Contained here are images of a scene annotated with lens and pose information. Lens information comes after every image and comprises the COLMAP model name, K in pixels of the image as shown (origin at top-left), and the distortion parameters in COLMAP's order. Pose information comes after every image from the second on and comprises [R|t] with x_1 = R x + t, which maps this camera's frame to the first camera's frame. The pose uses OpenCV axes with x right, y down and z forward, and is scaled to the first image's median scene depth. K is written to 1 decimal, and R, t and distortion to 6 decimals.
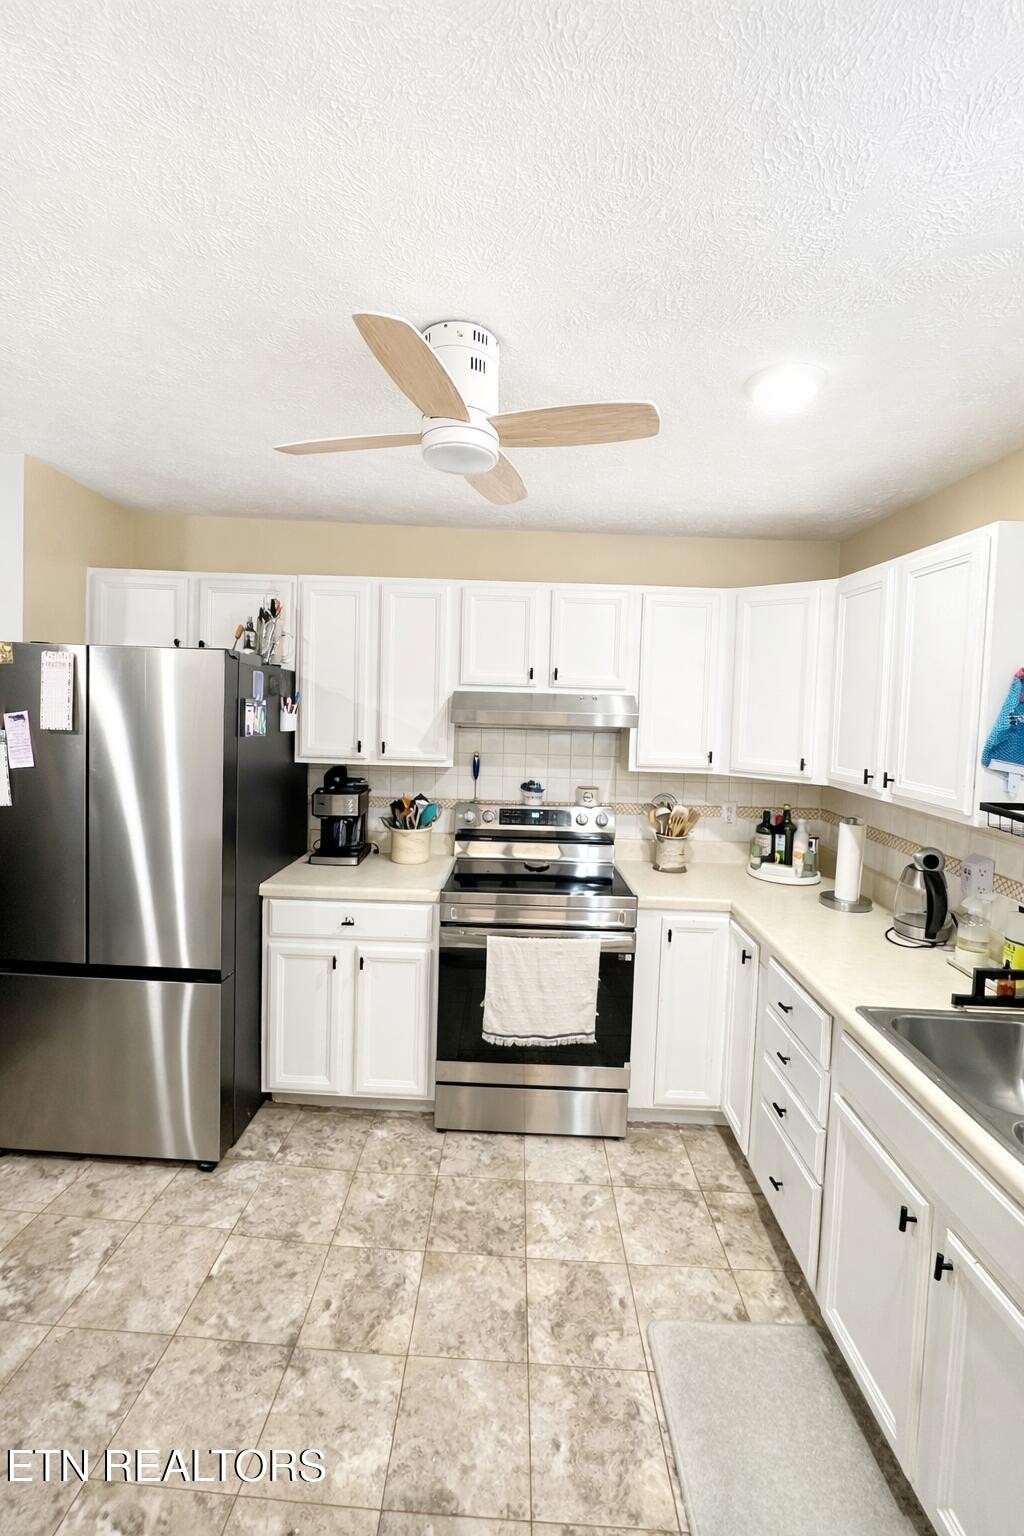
lens RADIAL K [[611.0, 0, 510.9], [0, 611.0, 760.6], [0, 0, 1]] dist [0.015849, 0.000050]
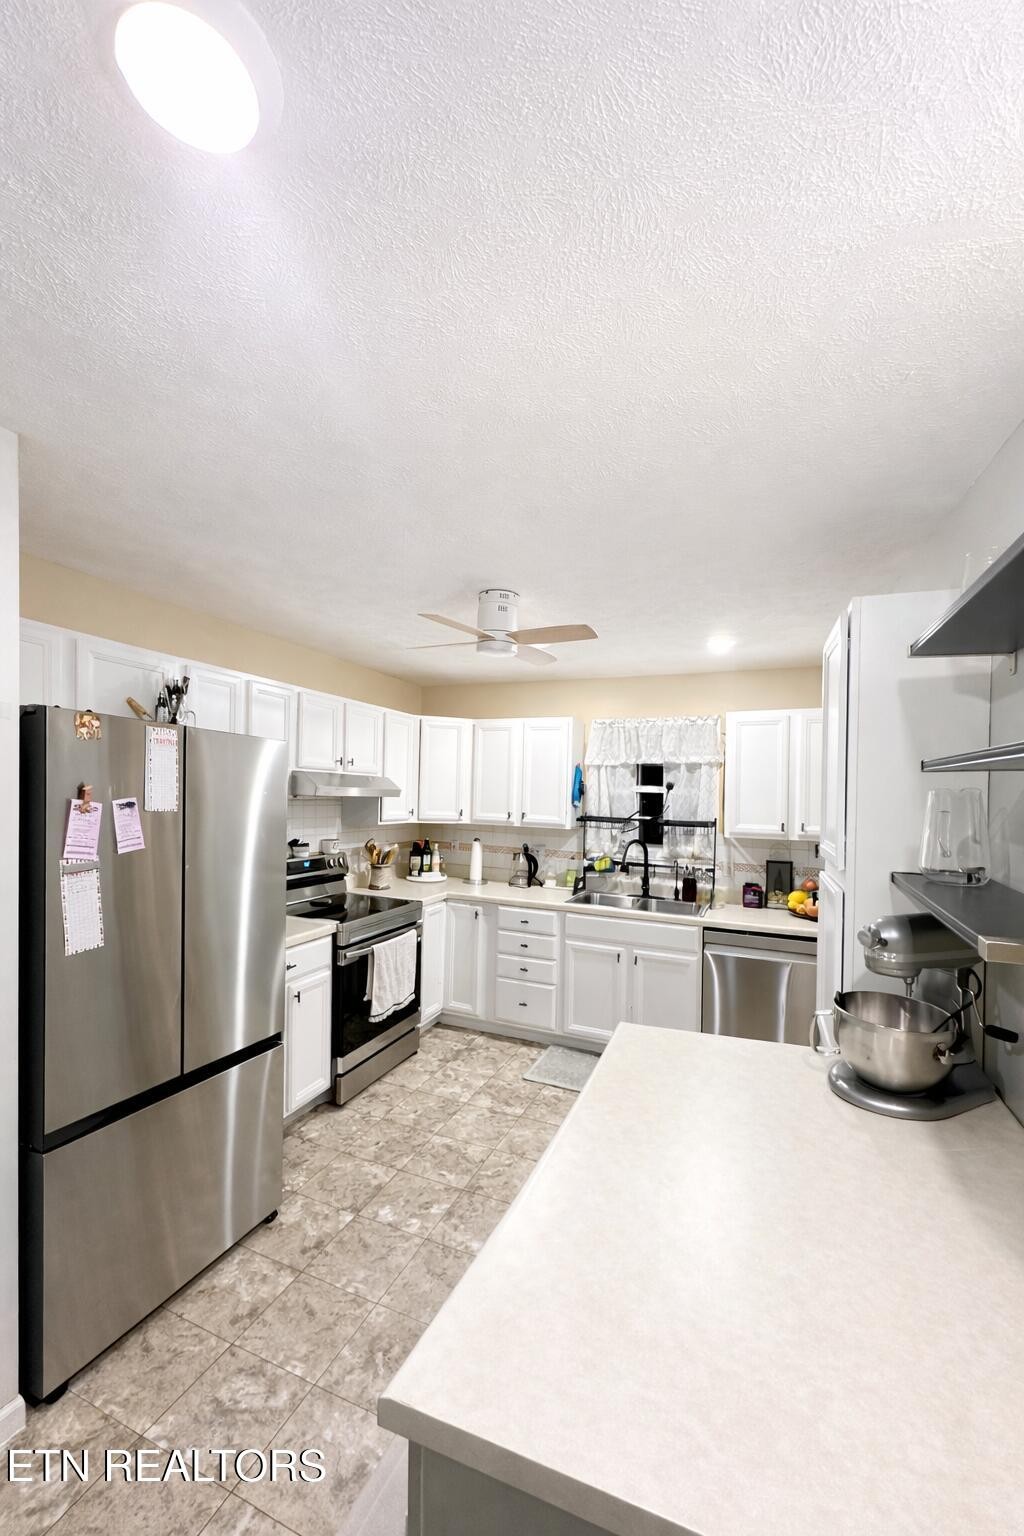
lens RADIAL K [[543.8, 0, 514.3], [0, 543.8, 796.7], [0, 0, 1]] dist [-0.000161, -0.000025]
pose [[0.384781, -0.025984, 0.922642, -1.113312], [0.052866, 0.998583, 0.006075, -0.050800], [-0.921493, 0.046439, 0.385610, 0.204422]]
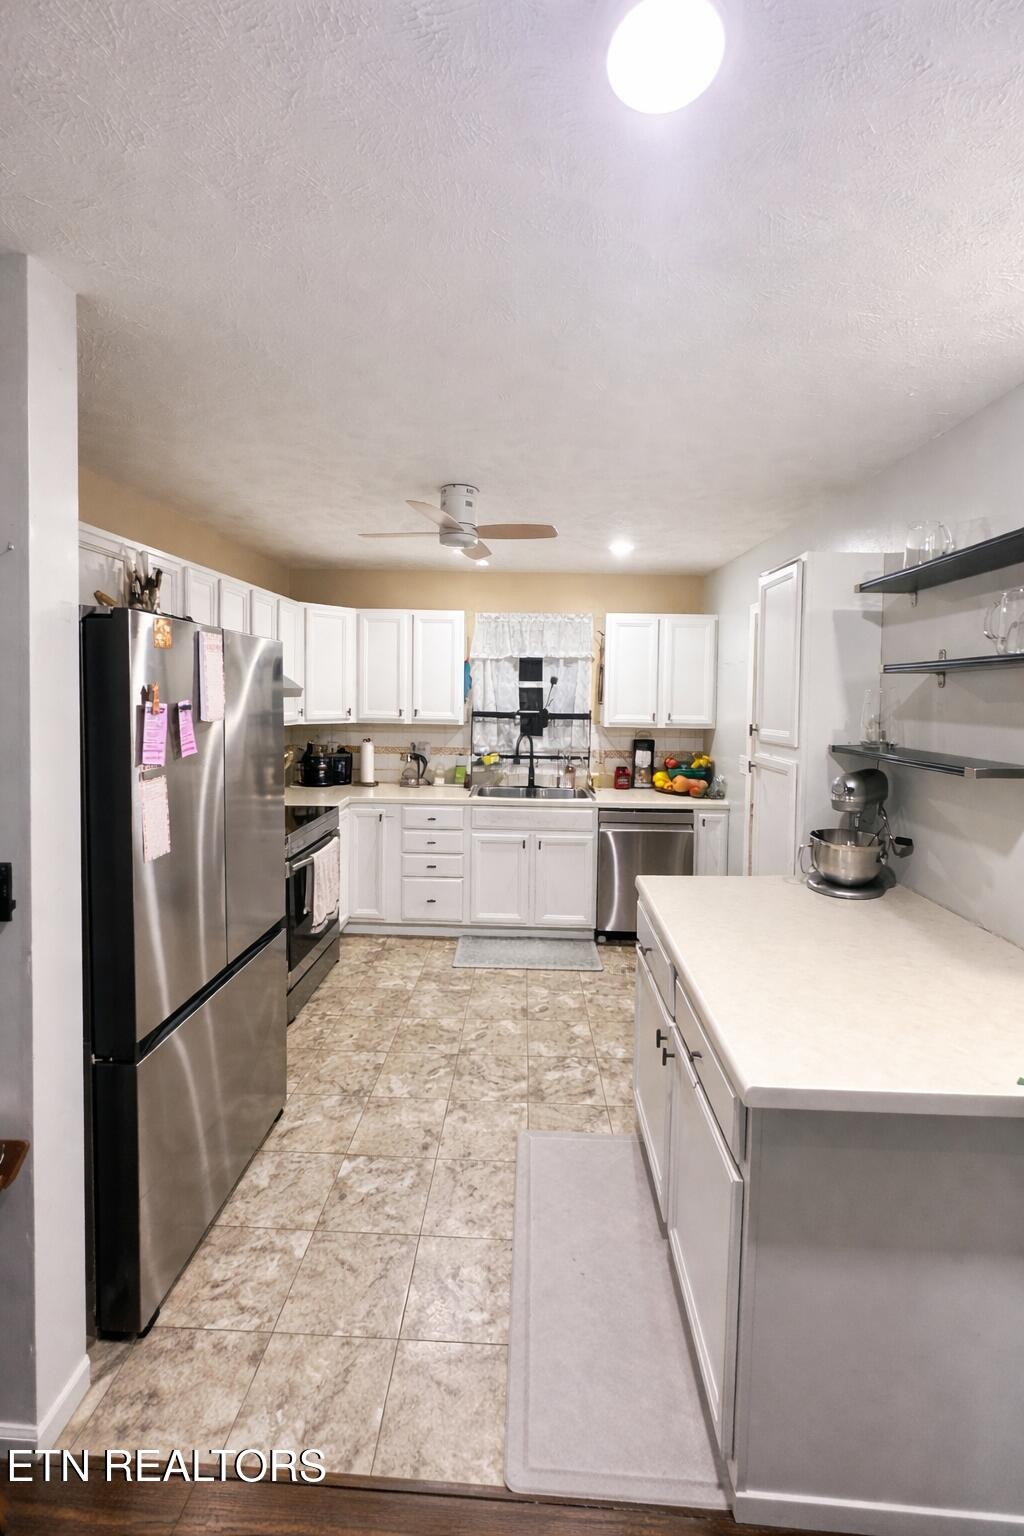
lens RADIAL K [[611.0, 0, 510.9], [0, 611.0, 760.6], [0, 0, 1]] dist [0.015849, 0.000050]
pose [[0.033188, -0.140247, 0.989560, -1.390092], [0.064086, 0.988367, 0.137928, -0.074675], [-0.997392, 0.058840, 0.041789, 0.509643]]
